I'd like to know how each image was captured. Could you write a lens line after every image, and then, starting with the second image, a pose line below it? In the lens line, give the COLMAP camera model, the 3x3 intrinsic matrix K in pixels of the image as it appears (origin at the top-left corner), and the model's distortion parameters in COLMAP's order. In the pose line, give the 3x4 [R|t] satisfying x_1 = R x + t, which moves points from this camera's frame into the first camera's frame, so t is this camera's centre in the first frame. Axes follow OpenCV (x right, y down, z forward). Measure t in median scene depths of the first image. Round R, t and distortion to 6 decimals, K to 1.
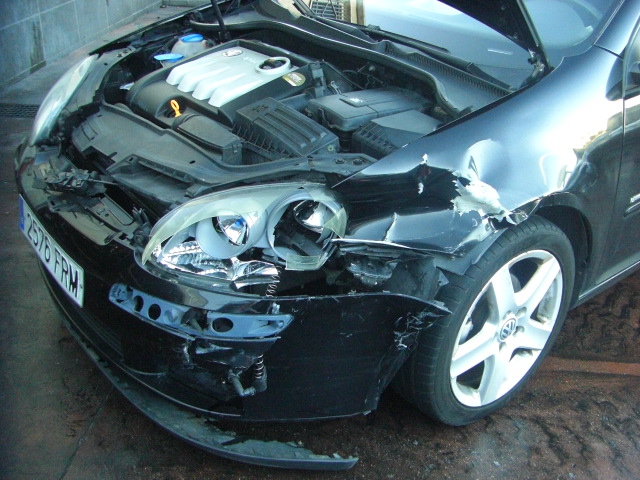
lens RADIAL K [[722.8, 0, 363.5], [0, 722.8, 237.1], [0, 0, 1]] dist [-0.143997, 0.000000]
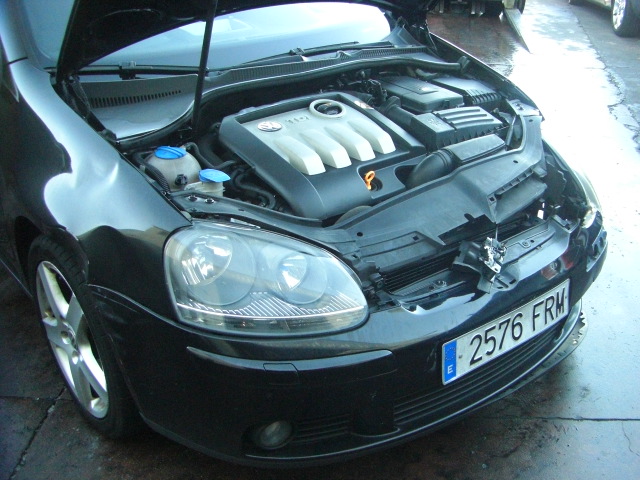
lens RADIAL K [[722.8, 0, 344.9], [0, 722.8, 237.3], [0, 0, 1]] dist [-0.143997, 0.000000]
pose [[-0.000436, -0.507288, 0.861777, -1.301797], [0.447248, 0.770683, 0.453891, -0.661734], [-0.894410, 0.385625, 0.226547, 1.000110]]
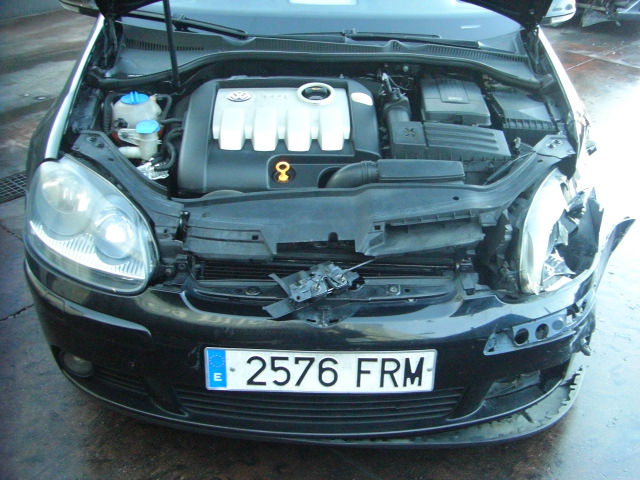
lens RADIAL K [[722.8, 0, 353.4], [0, 722.8, 250.2], [0, 0, 1]] dist [-0.143997, 0.000000]
pose [[0.597116, -0.438732, 0.671540, -1.001045], [0.368405, 0.893648, 0.256264, -0.340219], [-0.712552, 0.094379, 0.695243, 0.393299]]
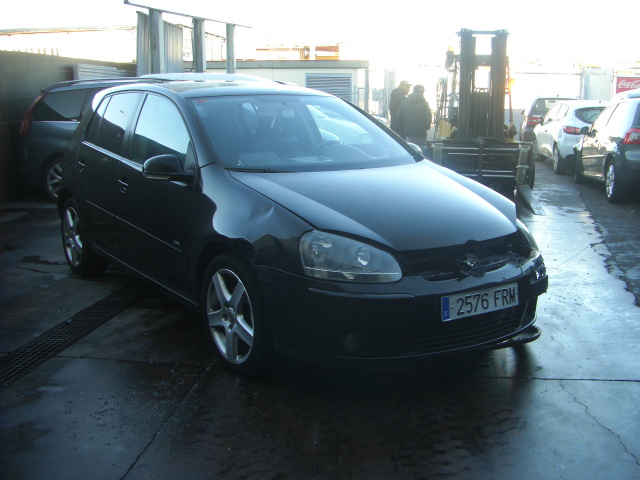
lens RADIAL K [[722.8, 0, 326.6], [0, 722.8, 243.1], [0, 0, 1]] dist [-0.143997, 0.000000]
pose [[0.076587, -0.261610, 0.962130, -2.254010], [0.458683, 0.866037, 0.198969, -0.669306], [-0.885293, 0.426075, 0.186323, 1.014662]]
